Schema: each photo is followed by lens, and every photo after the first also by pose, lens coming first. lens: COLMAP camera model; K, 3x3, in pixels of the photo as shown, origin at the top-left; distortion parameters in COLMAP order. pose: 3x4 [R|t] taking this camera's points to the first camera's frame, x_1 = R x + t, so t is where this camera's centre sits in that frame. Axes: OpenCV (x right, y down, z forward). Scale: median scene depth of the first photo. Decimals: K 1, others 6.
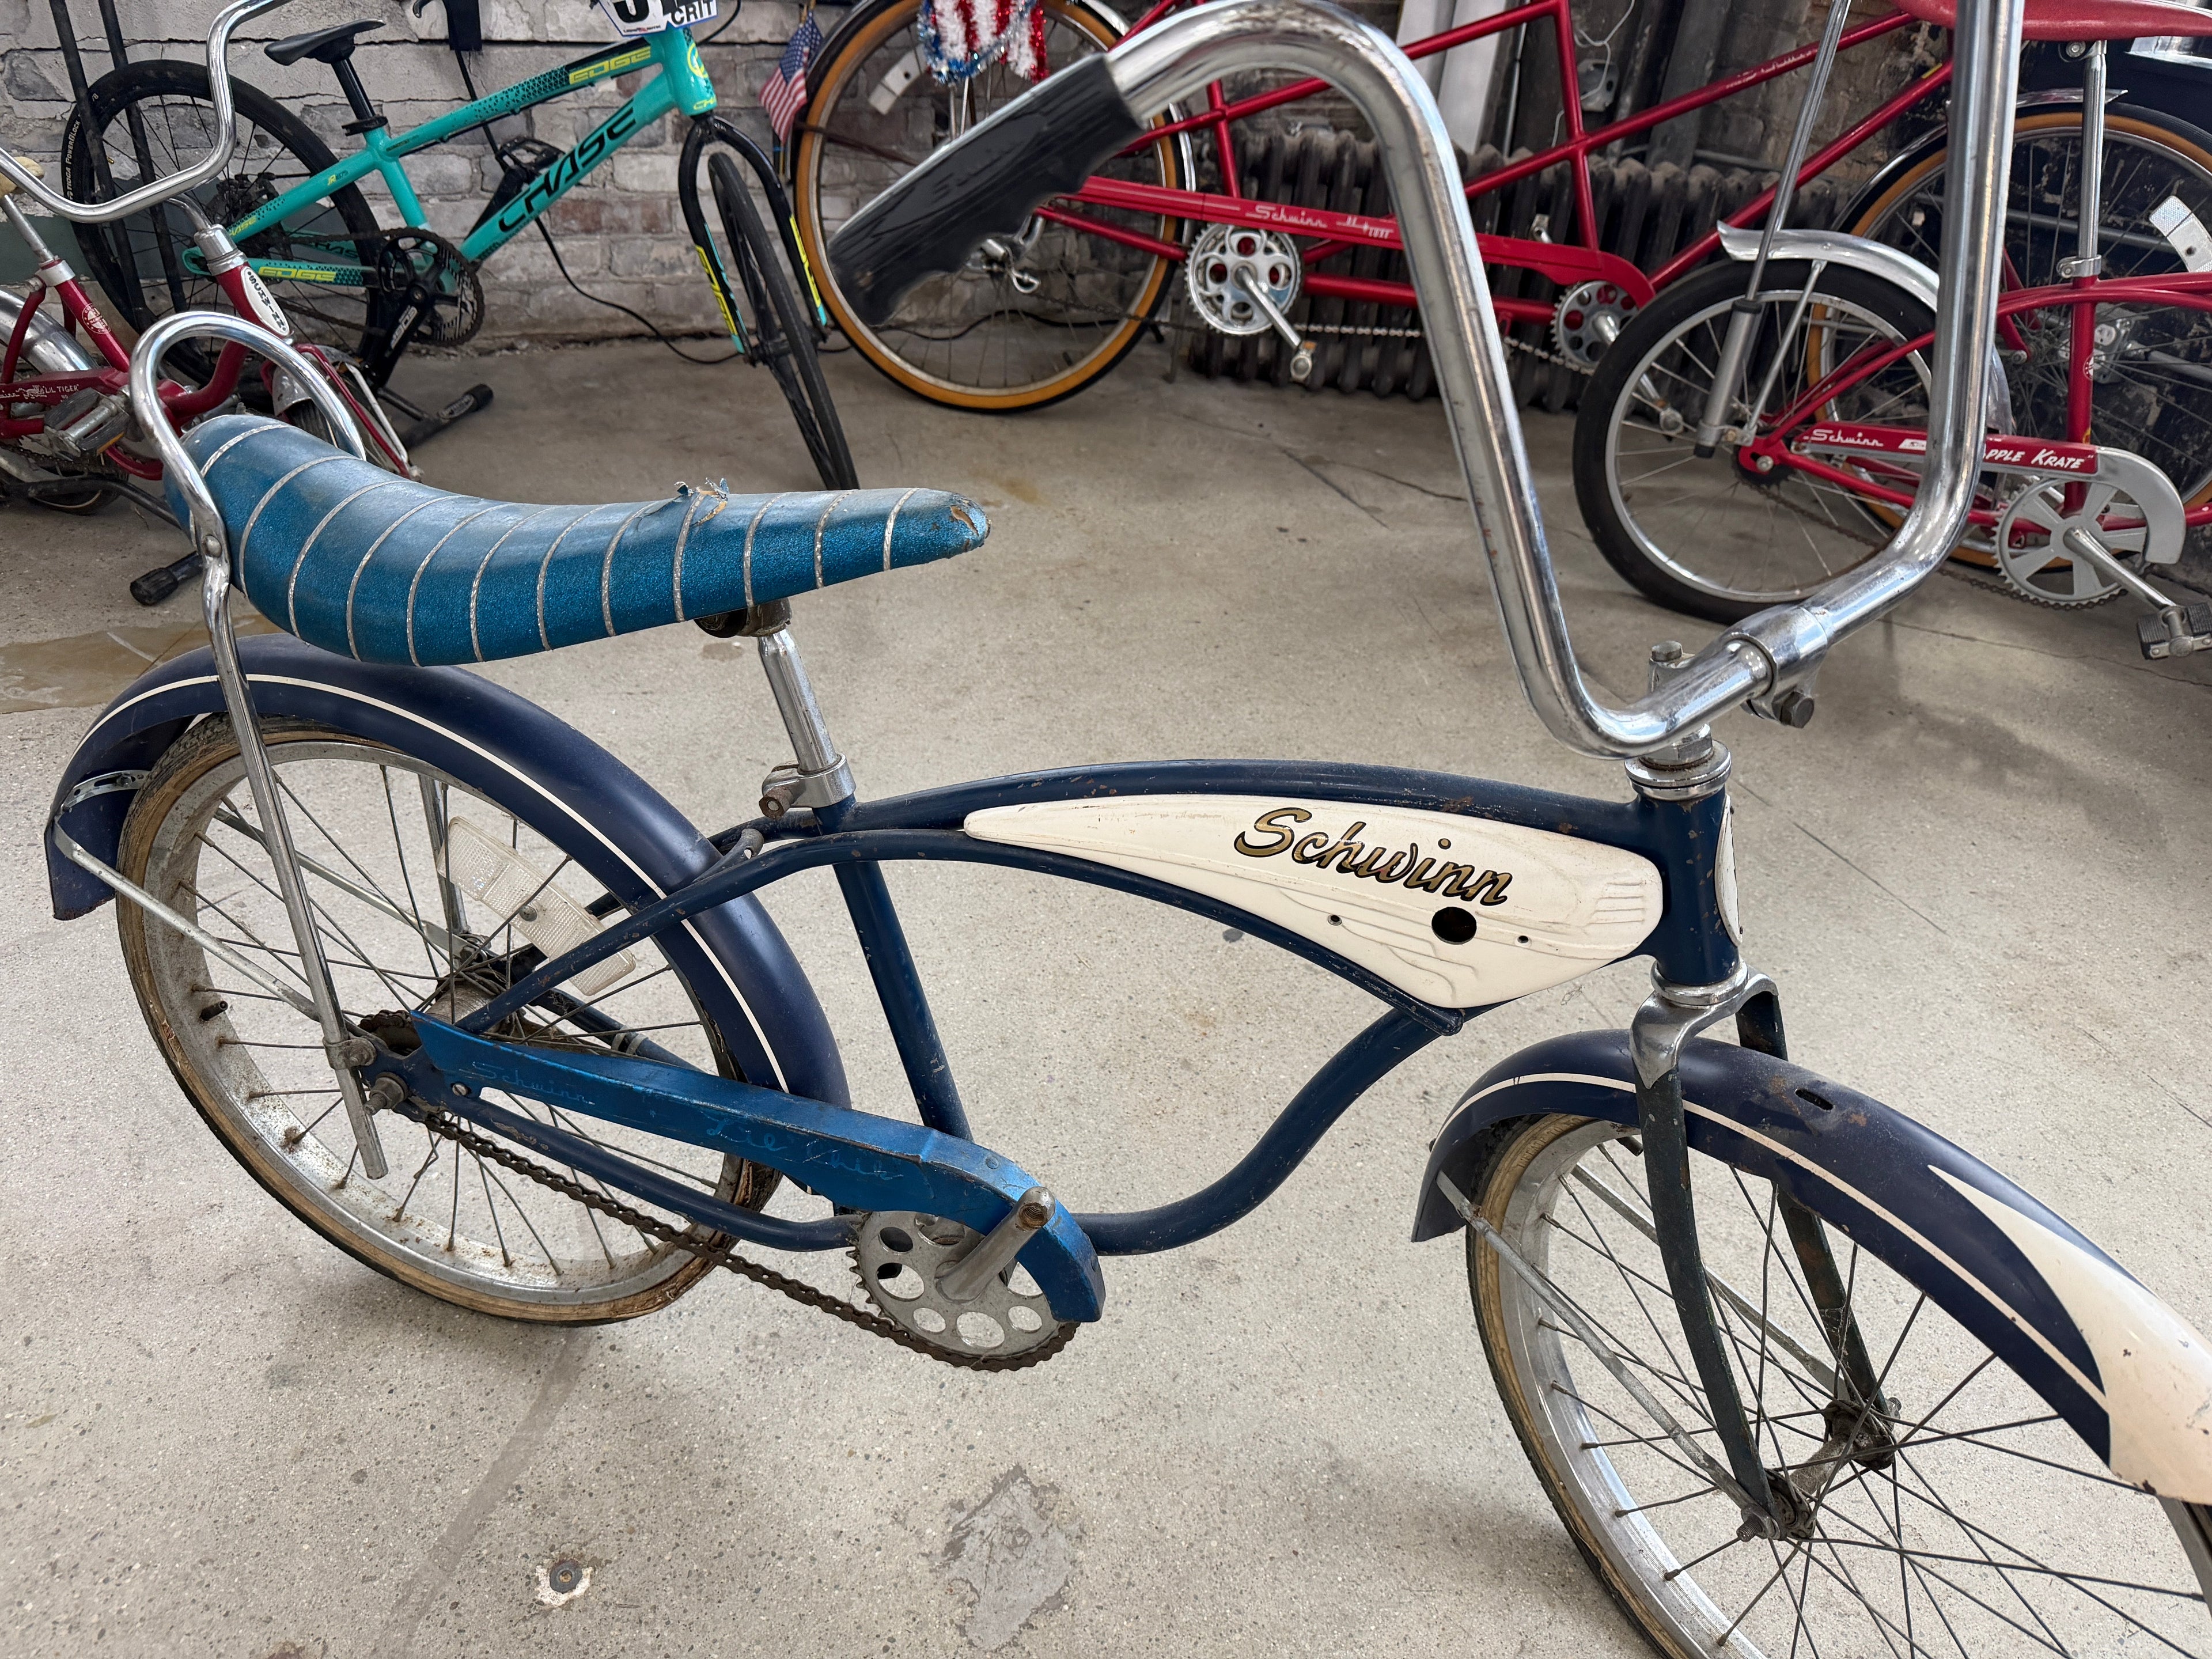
lens RADIAL K [[1556.7, 0, 1106.0], [0, 1556.7, 829.5], [0, 0, 1]] dist [0.022758, -0.035106]
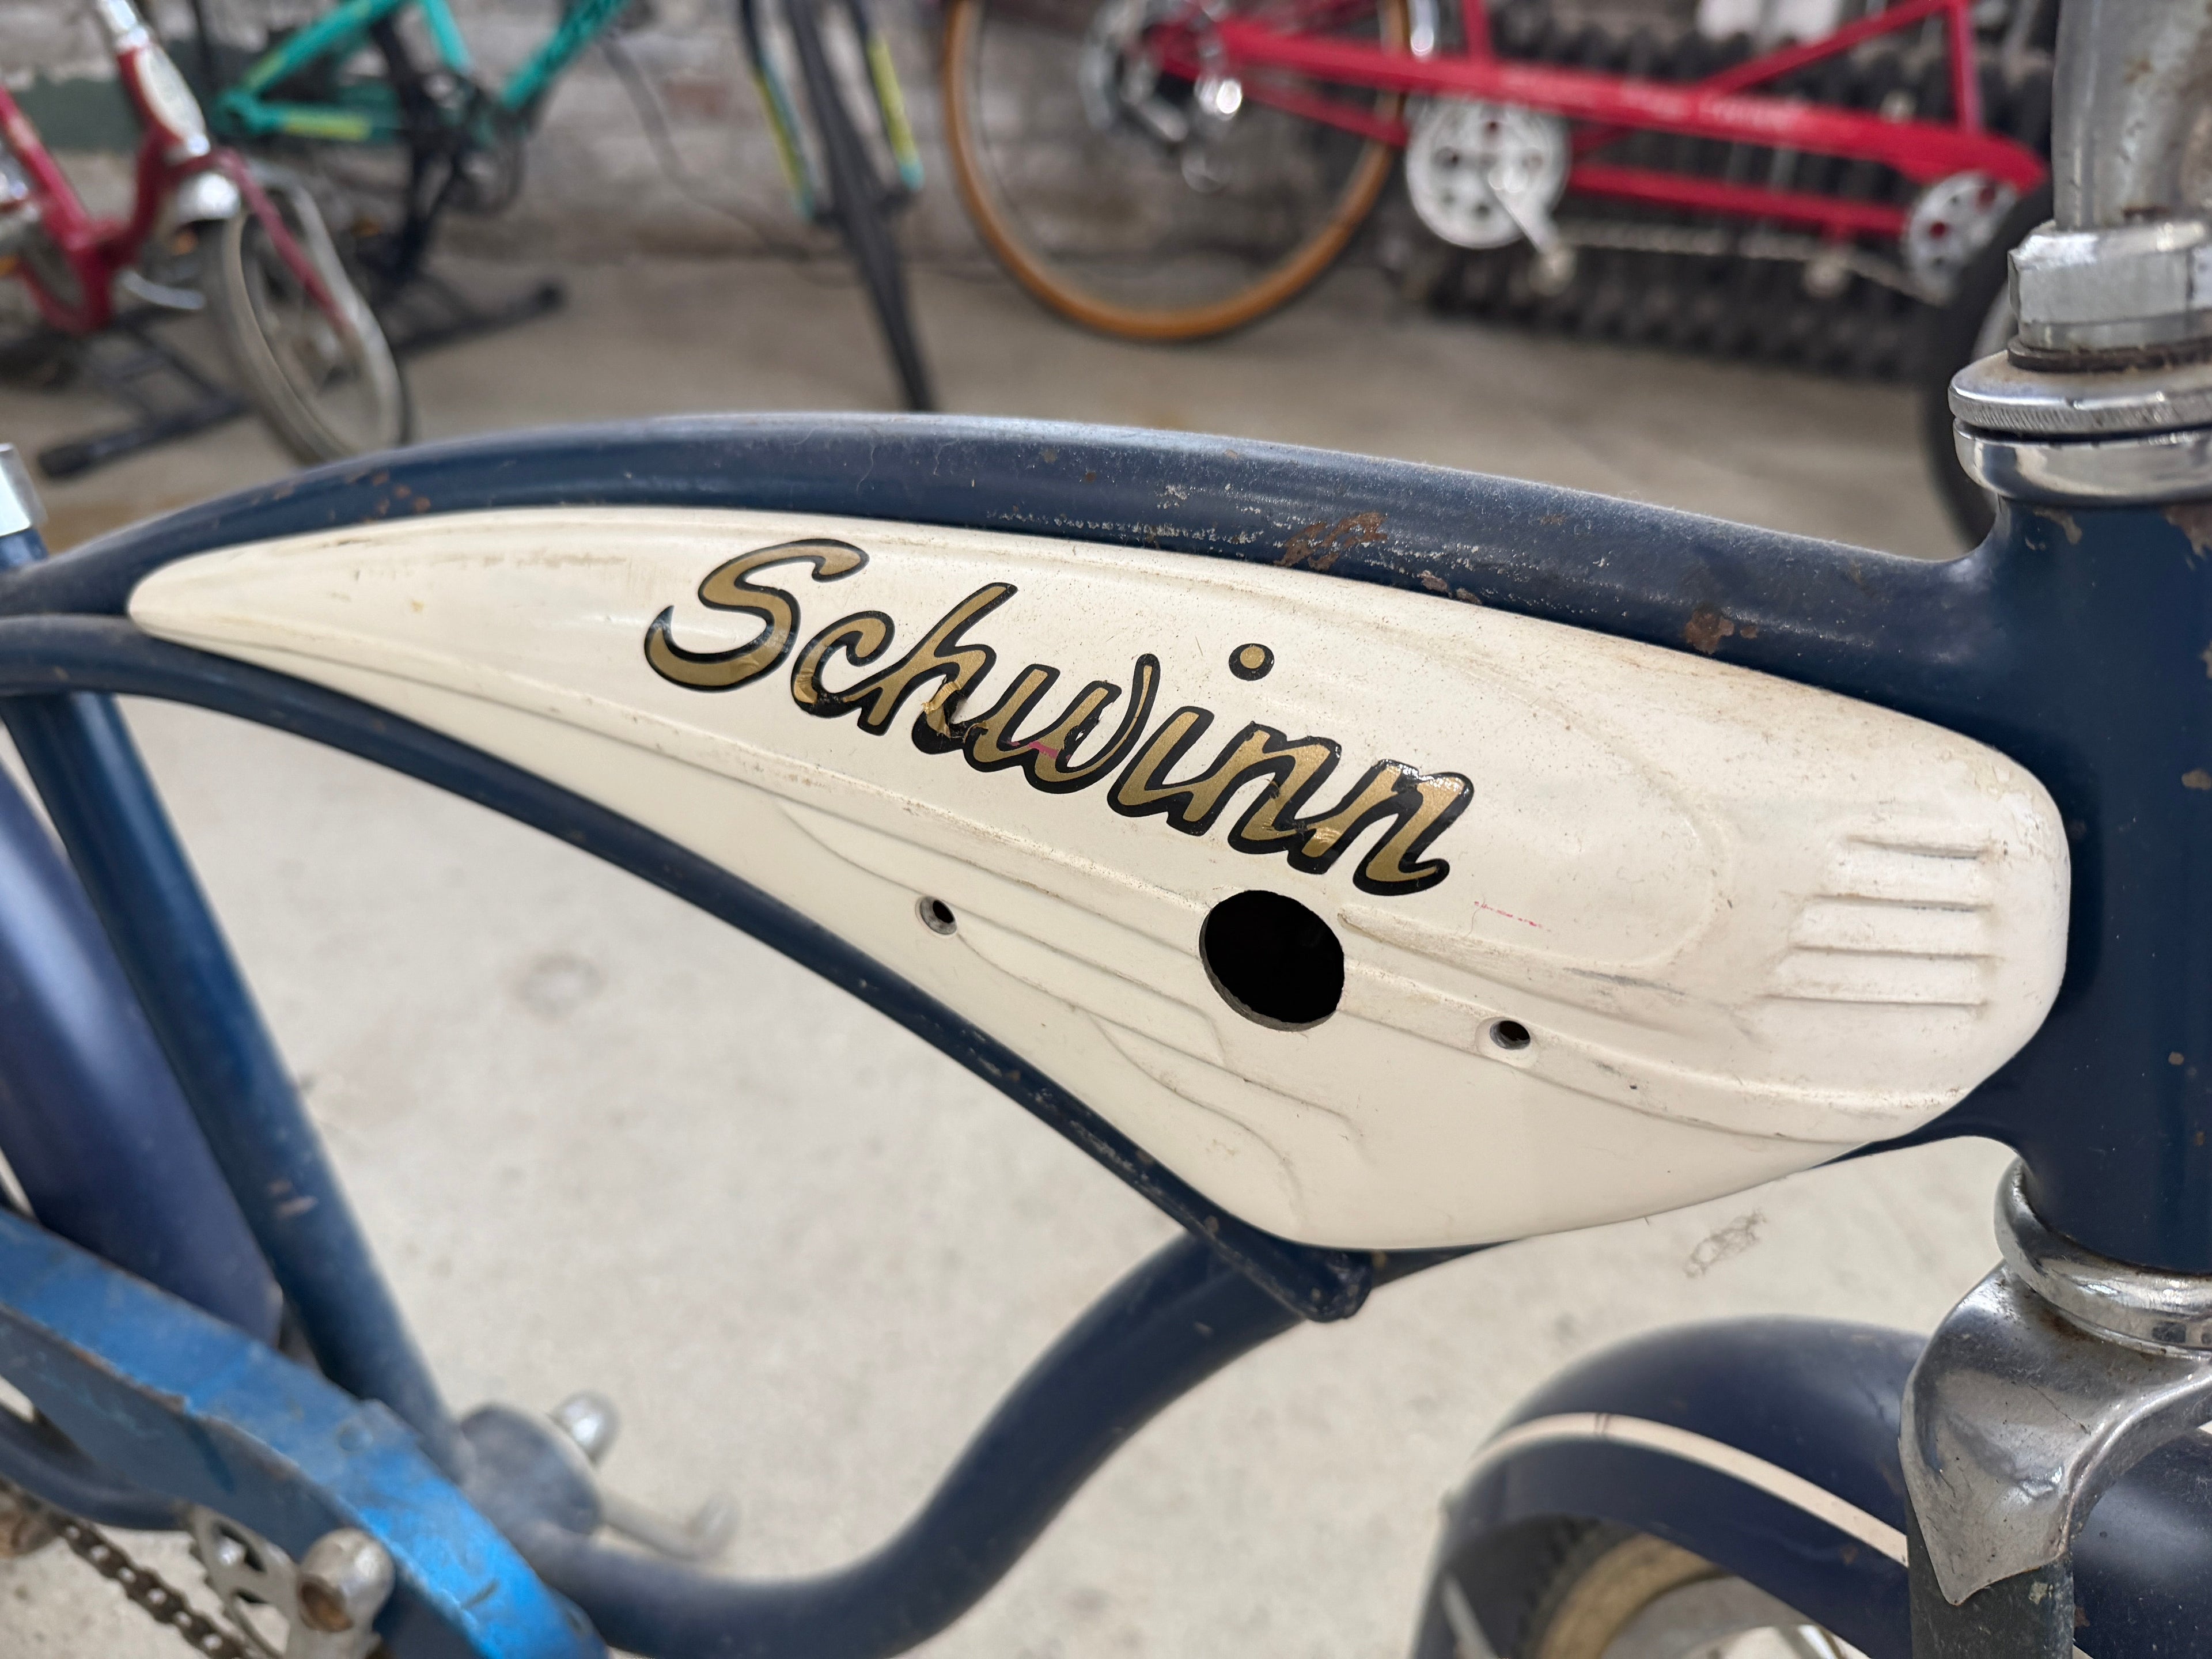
lens RADIAL K [[1650.9, 0, 1106.0], [0, 1650.9, 829.5], [0, 0, 1]] dist [-0.062523, -0.001771]
pose [[0.981230, 0.083896, -0.173636, 0.071255], [-0.091902, 0.995020, -0.038579, 0.015298], [0.169535, 0.053812, 0.984054, 0.205629]]
